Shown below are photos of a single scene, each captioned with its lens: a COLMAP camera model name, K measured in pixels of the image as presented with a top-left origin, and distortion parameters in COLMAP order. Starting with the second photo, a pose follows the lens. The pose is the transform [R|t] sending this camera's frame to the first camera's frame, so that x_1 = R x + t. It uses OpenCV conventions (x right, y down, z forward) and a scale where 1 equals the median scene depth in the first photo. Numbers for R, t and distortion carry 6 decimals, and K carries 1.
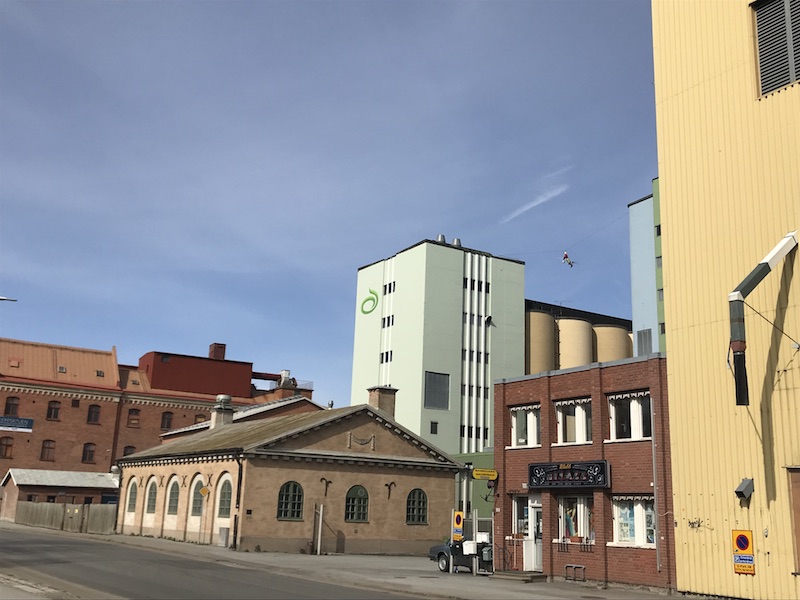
lens RADIAL K [[884.3, 0, 400.0], [0, 884.3, 300.0], [0, 0, 1]] dist [0.503650, 0.000053]
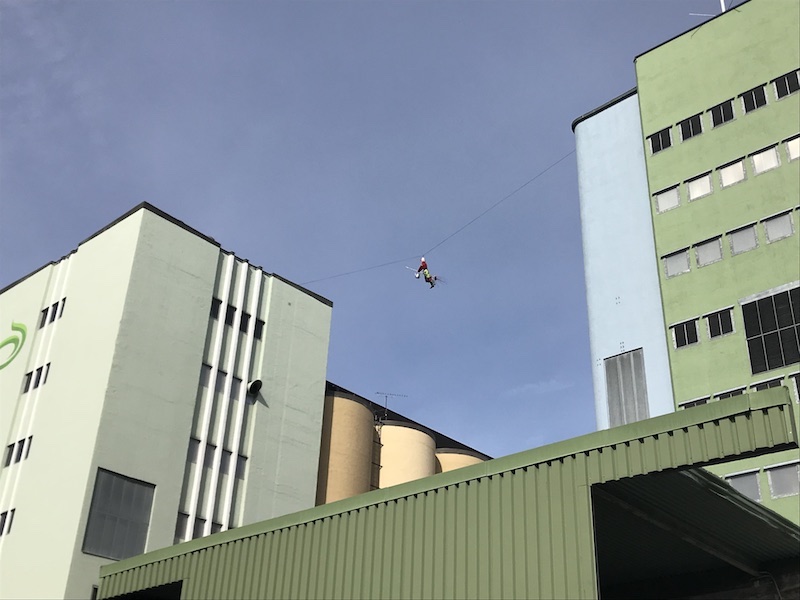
lens RADIAL K [[972.4, 0, 400.0], [0, 972.4, 300.0], [0, 0, 1]] dist [0.122694, -0.685153]
pose [[0.958479, 0.143427, 0.246468, 0.038192], [-0.071938, 0.957966, -0.277714, 0.116919], [-0.275940, 0.248453, 0.928509, 0.478091]]
